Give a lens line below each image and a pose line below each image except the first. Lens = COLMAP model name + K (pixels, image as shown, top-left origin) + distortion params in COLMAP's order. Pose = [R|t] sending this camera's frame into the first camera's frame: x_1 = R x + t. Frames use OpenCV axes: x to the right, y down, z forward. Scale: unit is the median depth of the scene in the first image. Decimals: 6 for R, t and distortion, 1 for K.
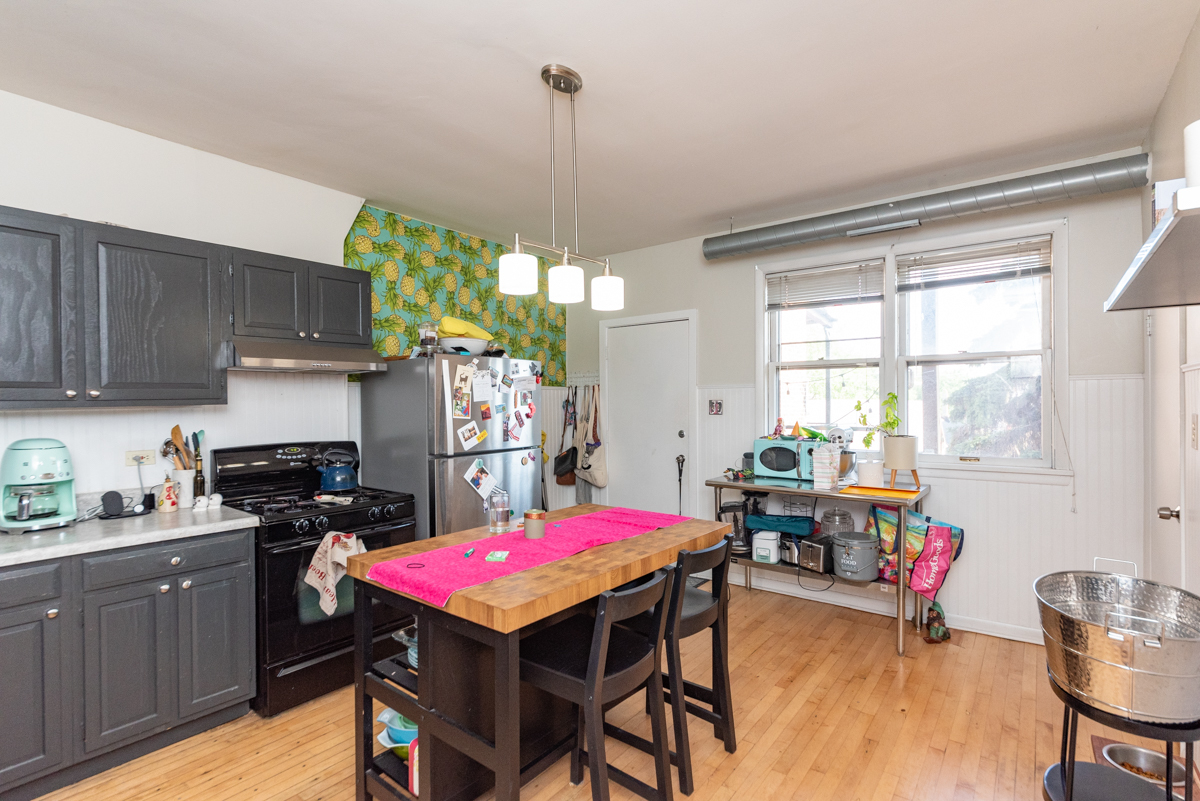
lens RADIAL K [[576.6, 0, 597.9], [0, 576.6, 402.9], [0, 0, 1]] dist [0.003347, -0.001108]
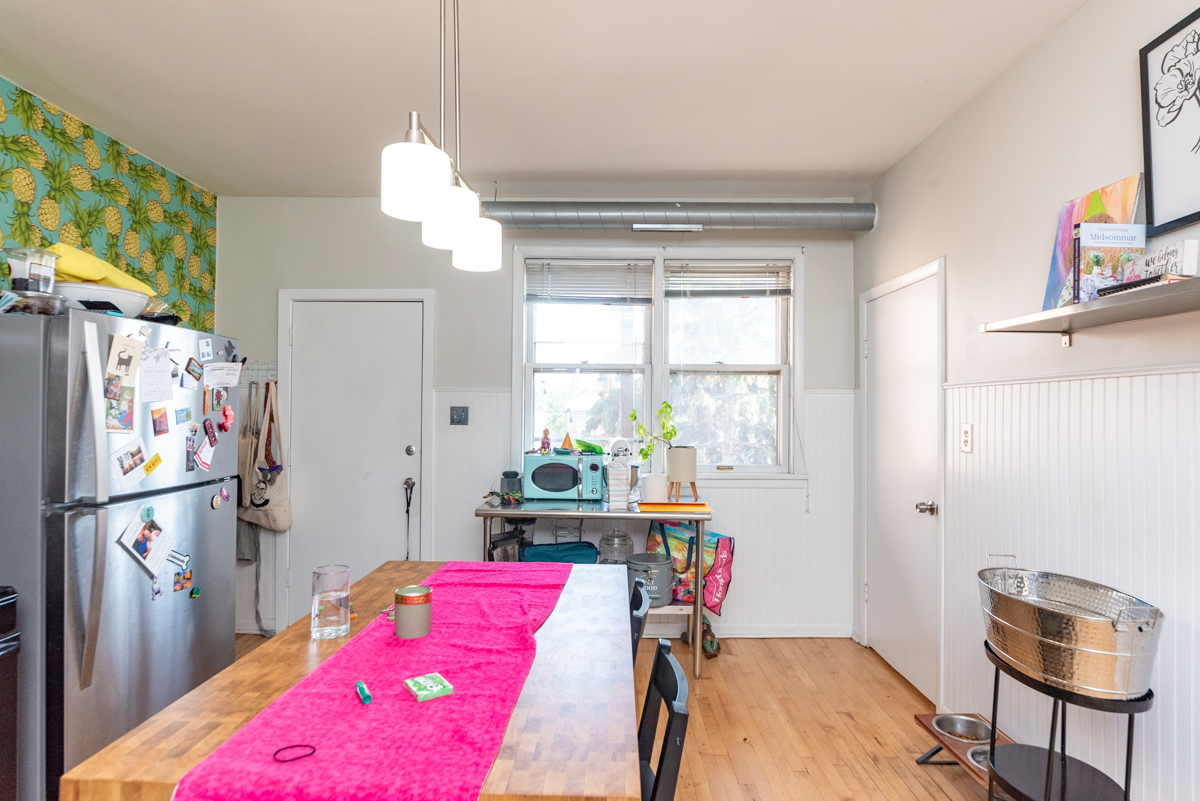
lens RADIAL K [[644.0, 0, 600.9], [0, 644.0, 403.4], [0, 0, 1]] dist [-0.000406, 0.000131]
pose [[0.798800, 0.017950, 0.601328, -0.211255], [-0.010261, 0.999816, -0.016215, 0.003749], [-0.601509, 0.006782, 0.798837, 0.212229]]
